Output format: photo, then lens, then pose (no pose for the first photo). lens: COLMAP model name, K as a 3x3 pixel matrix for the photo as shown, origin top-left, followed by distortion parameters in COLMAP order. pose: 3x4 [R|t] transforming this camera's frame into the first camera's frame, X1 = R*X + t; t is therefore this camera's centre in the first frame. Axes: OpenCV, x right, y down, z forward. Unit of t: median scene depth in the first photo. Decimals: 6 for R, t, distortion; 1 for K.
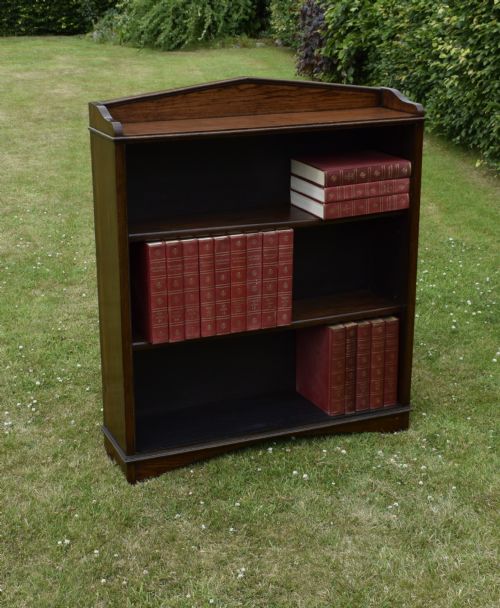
lens RADIAL K [[1002.1, 0, 197.7], [0, 1002.1, 304.6], [0, 0, 1]] dist [-0.032542, 0.040759]
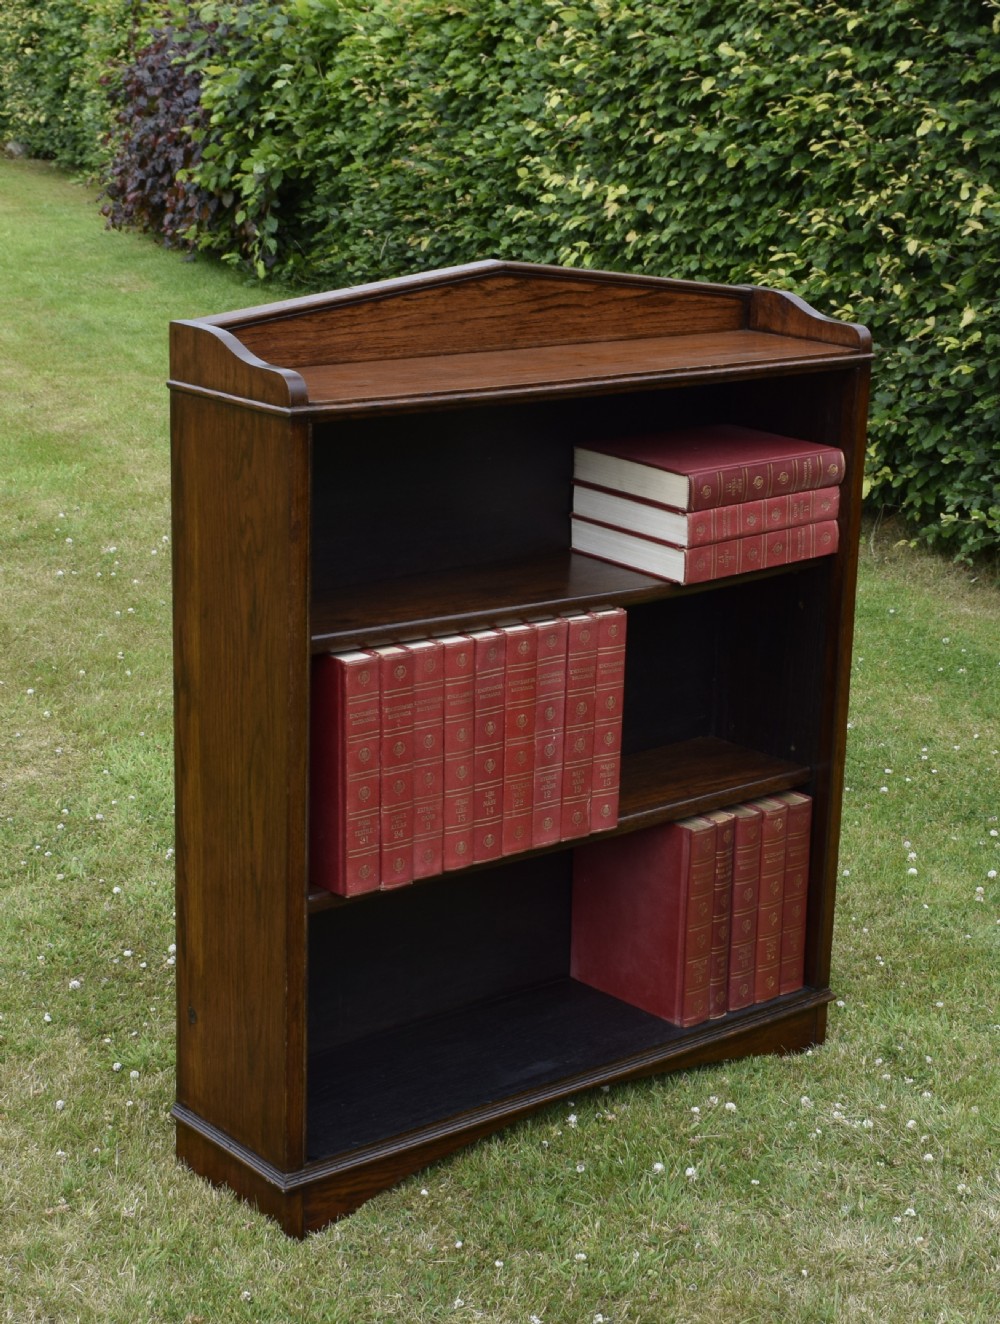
lens RADIAL K [[2336.1, 0, 522.2], [0, 2336.1, 661.4], [0, 0, 1]] dist [-0.004556, -0.068588]
pose [[0.943409, -0.044993, 0.328566, -0.263901], [0.057840, 0.997892, -0.029427, -0.023308], [-0.326549, 0.046767, 0.944023, 0.047940]]
